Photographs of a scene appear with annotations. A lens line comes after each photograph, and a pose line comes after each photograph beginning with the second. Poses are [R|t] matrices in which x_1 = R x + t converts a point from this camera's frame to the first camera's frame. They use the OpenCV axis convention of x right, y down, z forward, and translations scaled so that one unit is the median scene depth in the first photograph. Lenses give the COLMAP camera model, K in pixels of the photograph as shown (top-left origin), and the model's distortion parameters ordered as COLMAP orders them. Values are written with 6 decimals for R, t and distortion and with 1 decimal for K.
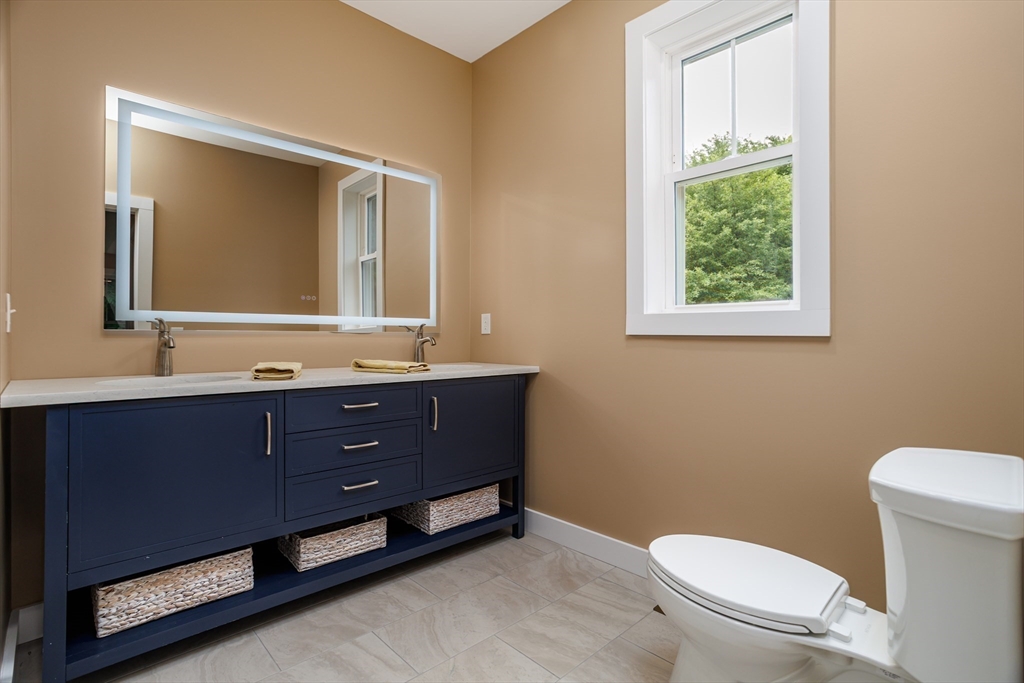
lens RADIAL K [[495.5, 0, 512.1], [0, 495.5, 336.6], [0, 0, 1]] dist [-0.044951, 0.022069]
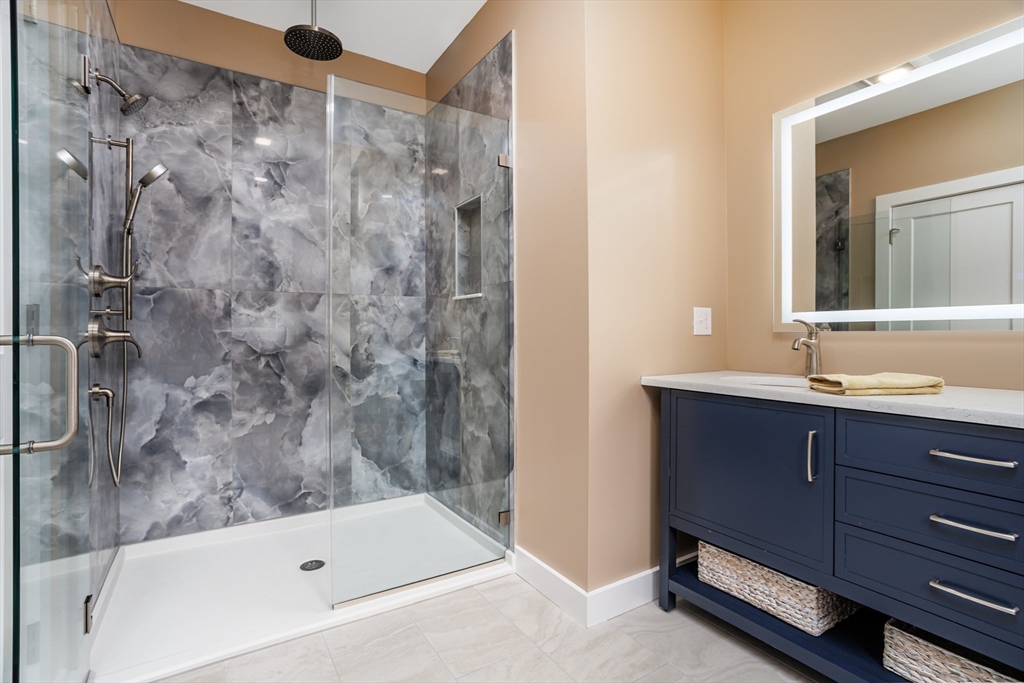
lens RADIAL K [[495.5, 0, 518.8], [0, 495.5, 338.6], [0, 0, 1]] dist [-0.044951, 0.022069]
pose [[-0.198789, 0.001737, -0.980041, 0.360941], [-0.000355, 0.999998, 0.001845, -0.001564], [0.980042, 0.000715, -0.198788, 0.602650]]
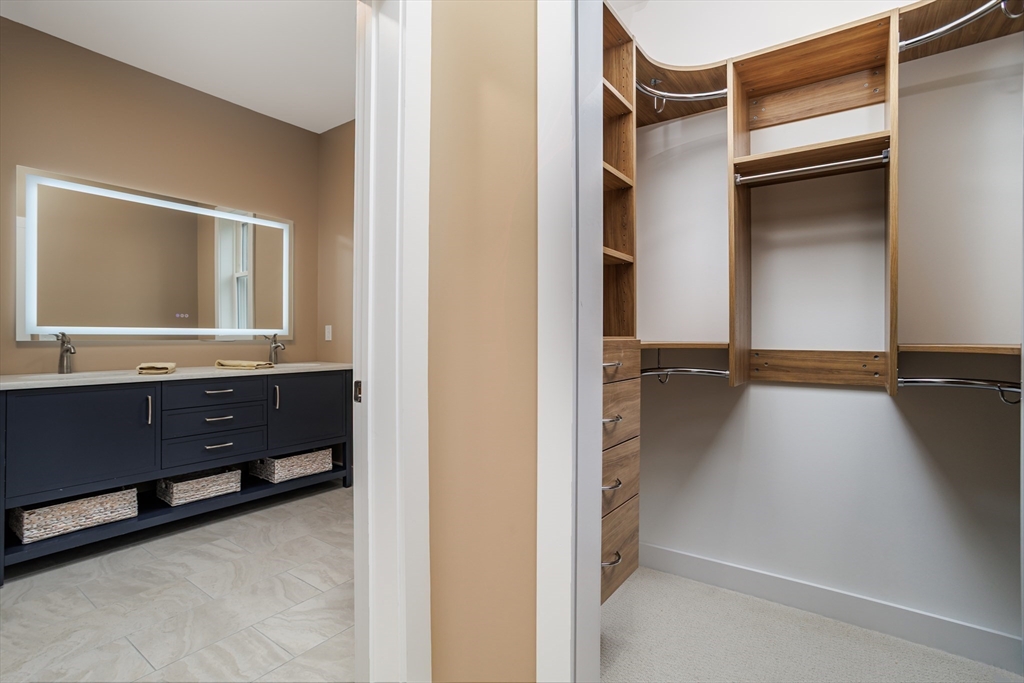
lens RADIAL K [[495.5, 0, 517.4], [0, 495.5, 335.1], [0, 0, 1]] dist [-0.044951, 0.022069]
pose [[0.982121, 0.000427, 0.188250, 0.294917], [0.000019, 0.999997, -0.002367, -0.025412], [-0.188251, 0.002328, 0.982118, -0.605401]]
